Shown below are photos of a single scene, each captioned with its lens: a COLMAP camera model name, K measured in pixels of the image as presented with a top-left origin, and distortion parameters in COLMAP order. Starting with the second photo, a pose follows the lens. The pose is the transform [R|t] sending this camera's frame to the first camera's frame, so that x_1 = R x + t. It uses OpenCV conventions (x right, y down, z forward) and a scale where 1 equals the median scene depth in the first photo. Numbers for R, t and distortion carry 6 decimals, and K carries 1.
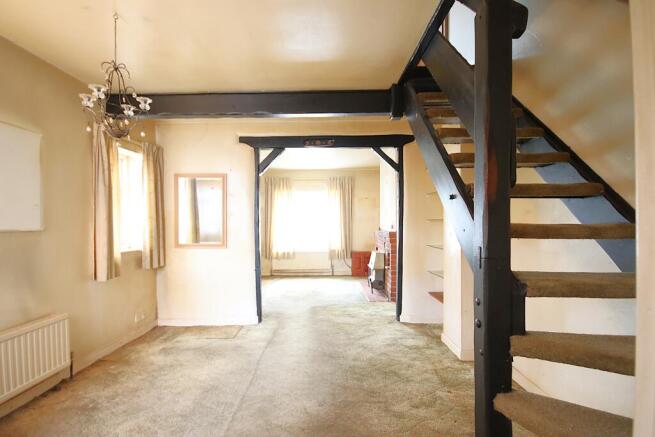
lens RADIAL K [[302.4, 0, 329.0], [0, 302.4, 219.2], [0, 0, 1]] dist [-0.000721, -0.000118]
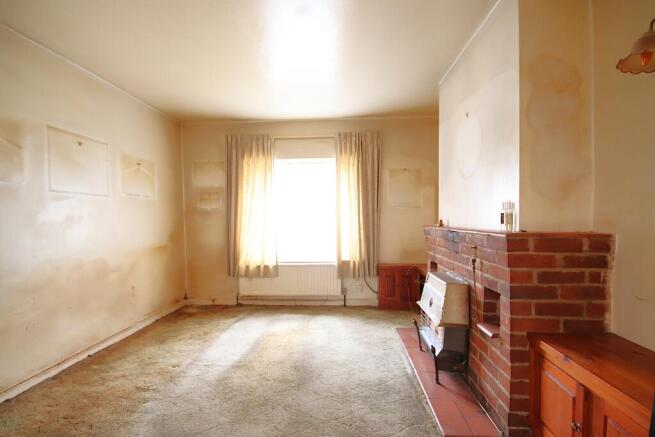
lens RADIAL K [[302.4, 0, 320.9], [0, 302.4, 218.5], [0, 0, 1]] dist [-0.000721, -0.000118]
pose [[0.996281, -0.001796, -0.086149, 0.017536], [0.002424, 0.999971, 0.007186, 0.016994], [0.086134, -0.007368, 0.996256, 0.437771]]
